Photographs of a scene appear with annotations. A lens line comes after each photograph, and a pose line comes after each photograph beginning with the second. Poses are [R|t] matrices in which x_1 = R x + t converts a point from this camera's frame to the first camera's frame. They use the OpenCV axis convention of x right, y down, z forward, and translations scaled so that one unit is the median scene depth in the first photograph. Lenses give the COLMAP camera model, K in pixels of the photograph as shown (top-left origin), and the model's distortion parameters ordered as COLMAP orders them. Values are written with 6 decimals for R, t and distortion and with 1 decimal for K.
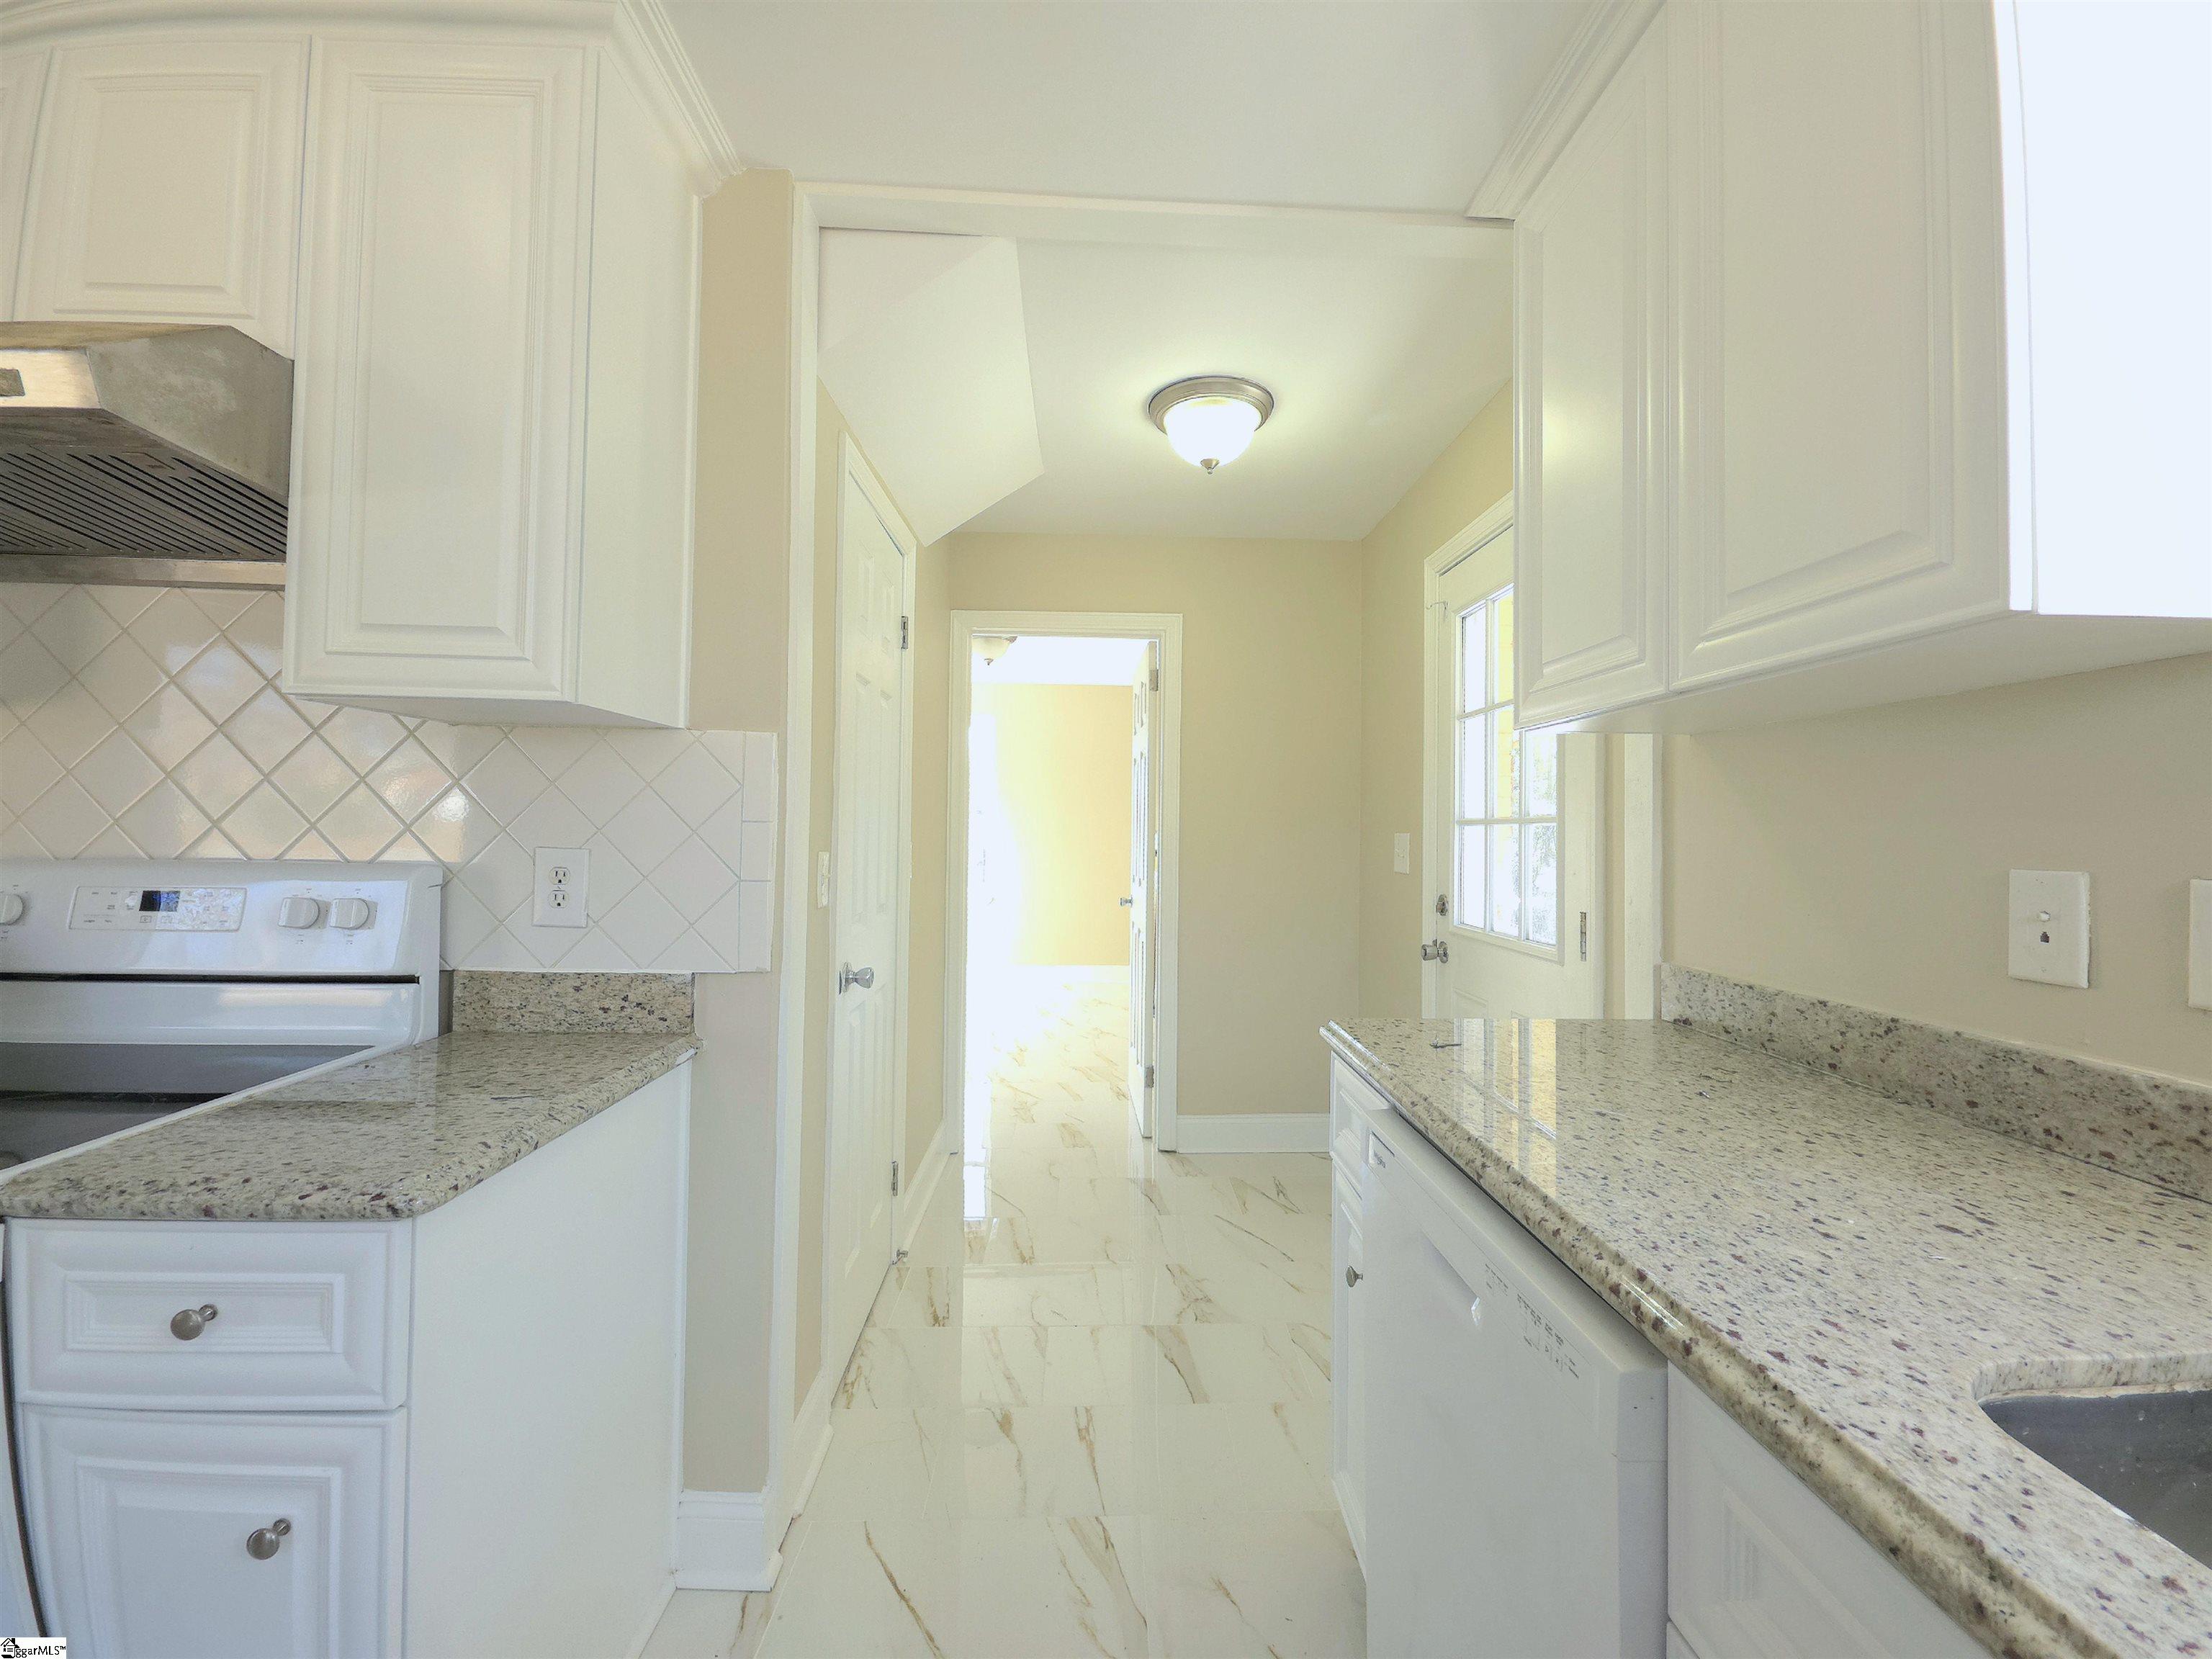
lens RADIAL K [[910.9, 0, 1111.7], [0, 910.9, 806.1], [0, 0, 1]] dist [0.001166, -0.000344]
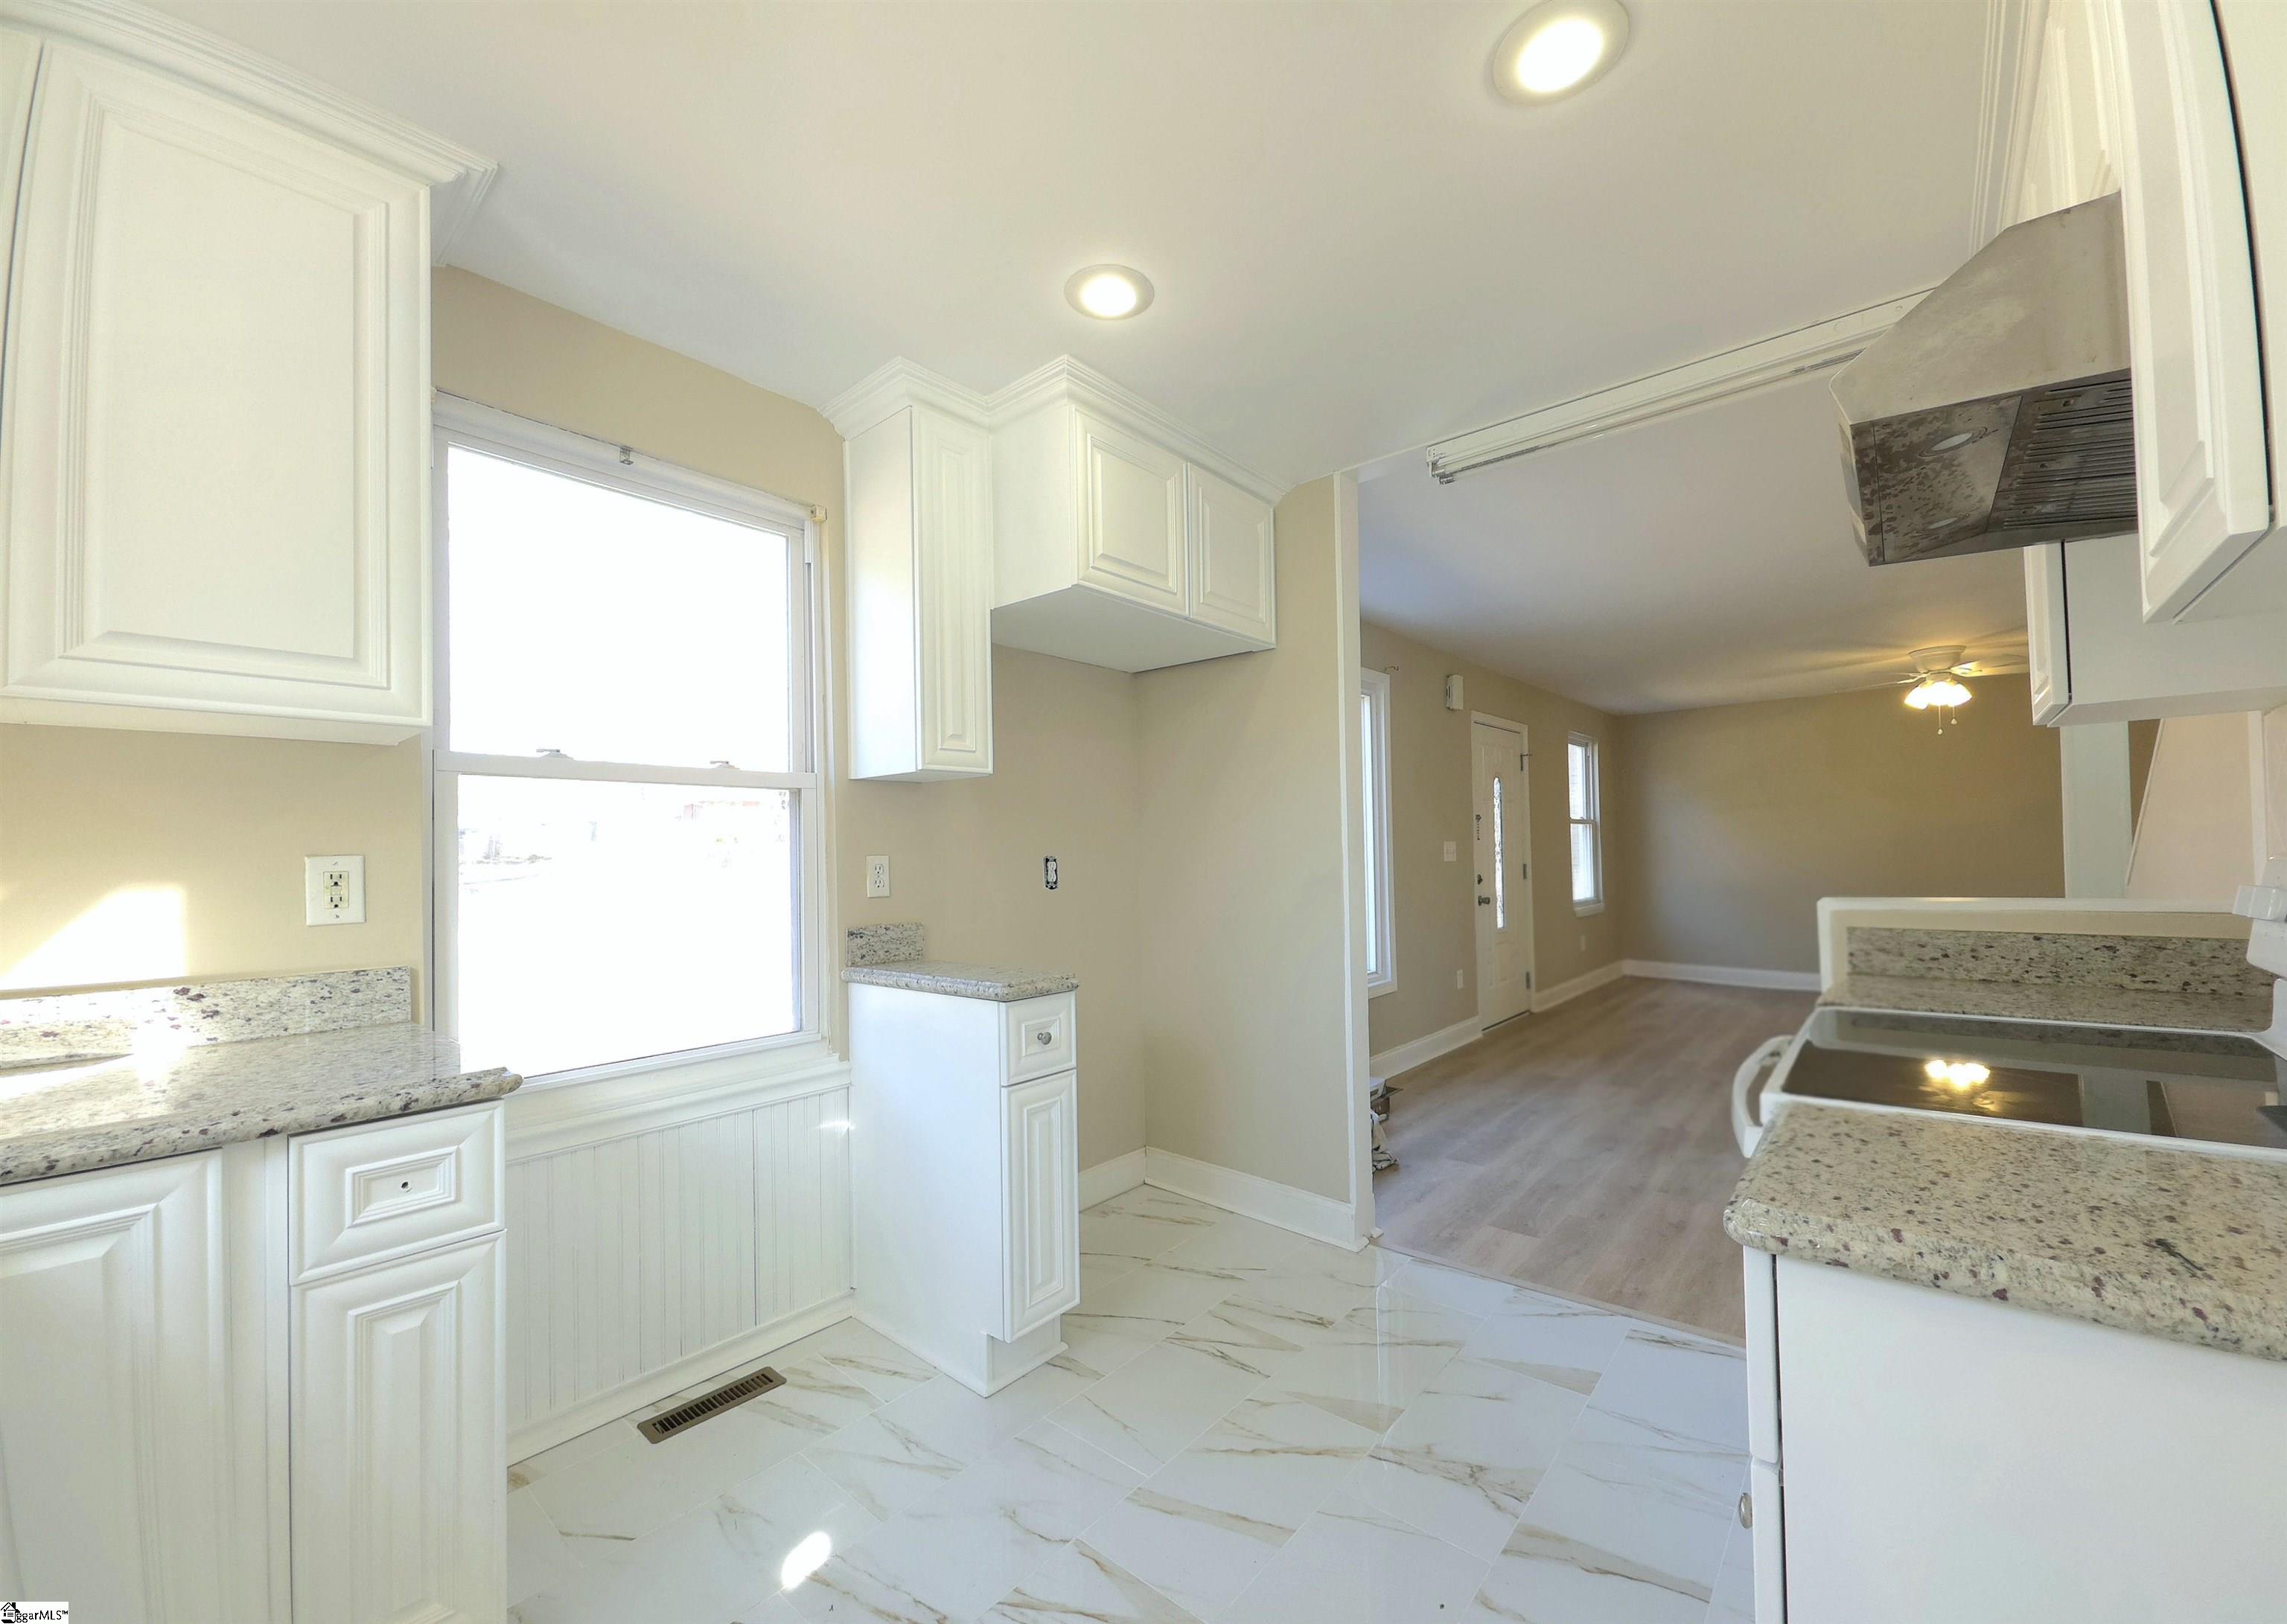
lens RADIAL K [[910.0, 0, 1184.5], [0, 910.0, 838.6], [0, 0, 1]] dist [0.005931, -0.005946]
pose [[-0.660569, -0.012839, -0.750656, 0.212454], [0.028486, 0.998705, -0.042149, 0.074538], [0.750225, -0.049226, -0.659348, 1.042698]]
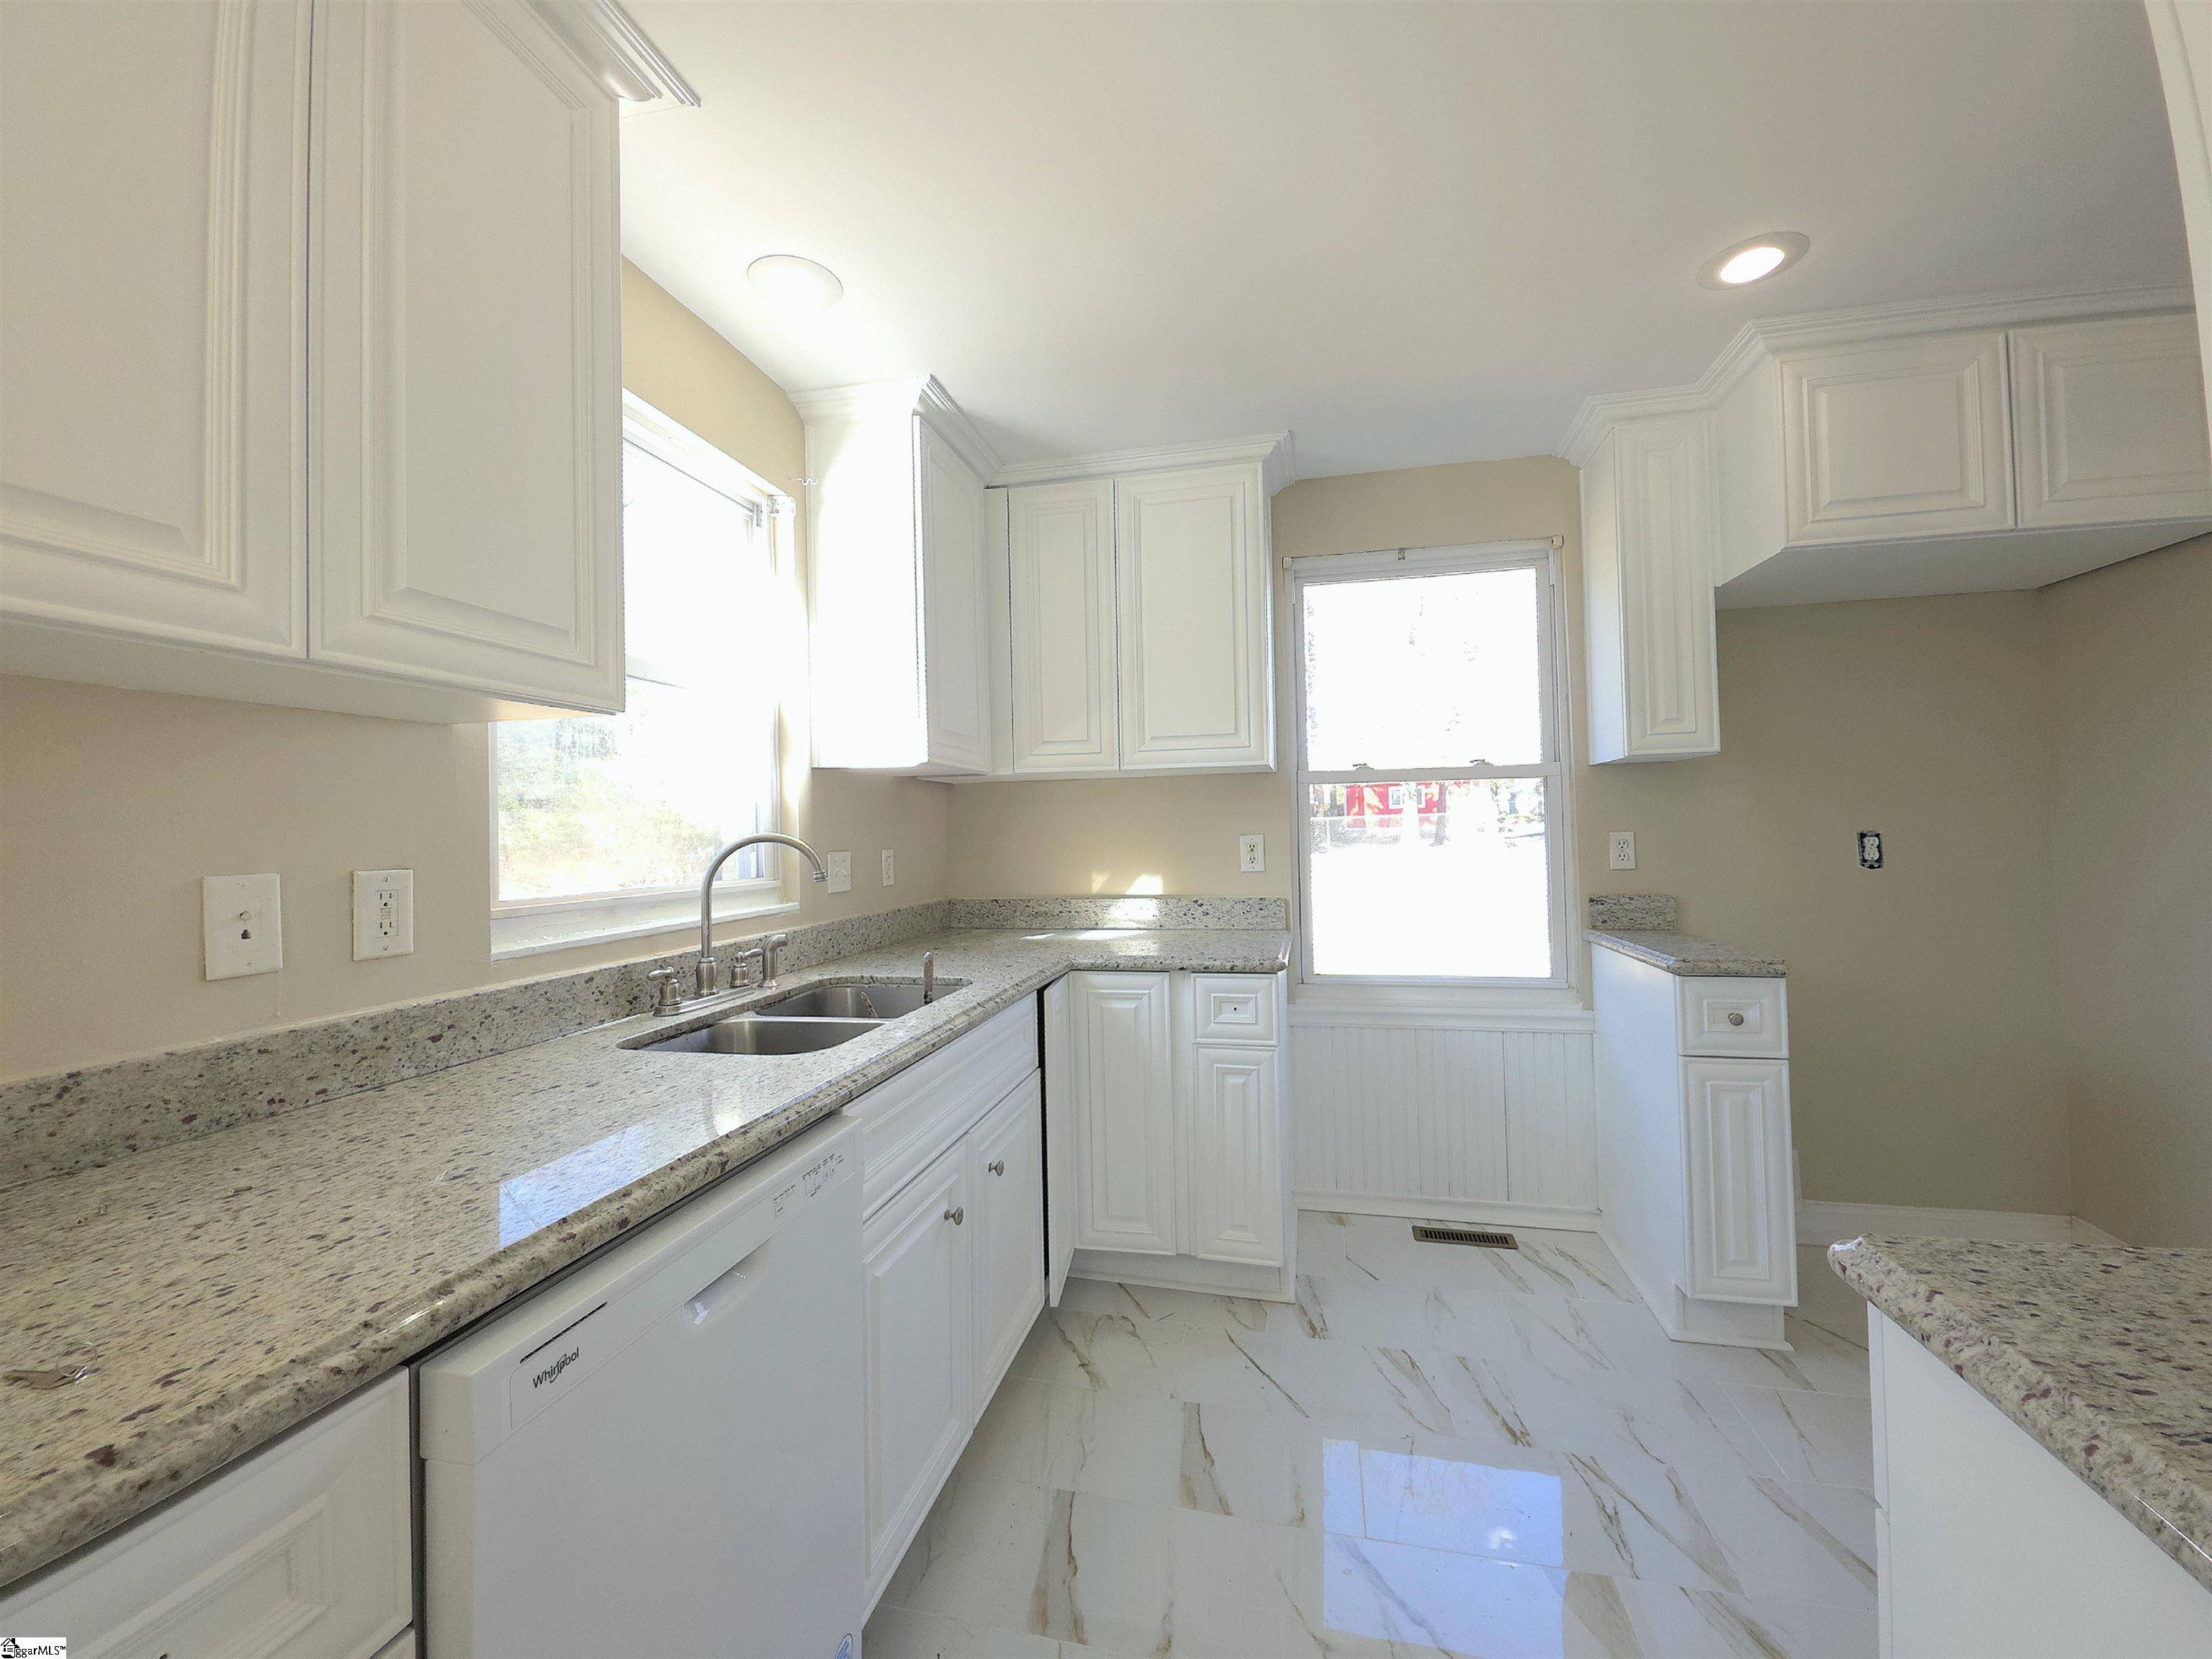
lens RADIAL K [[910.9, 0, 1111.7], [0, 910.9, 806.1], [0, 0, 1]] dist [0.001166, -0.000344]
pose [[-0.967301, 0.014974, 0.253187, -0.275993], [0.003049, 0.998870, -0.047426, 0.042563], [-0.253612, -0.045103, -0.966254, 1.774450]]
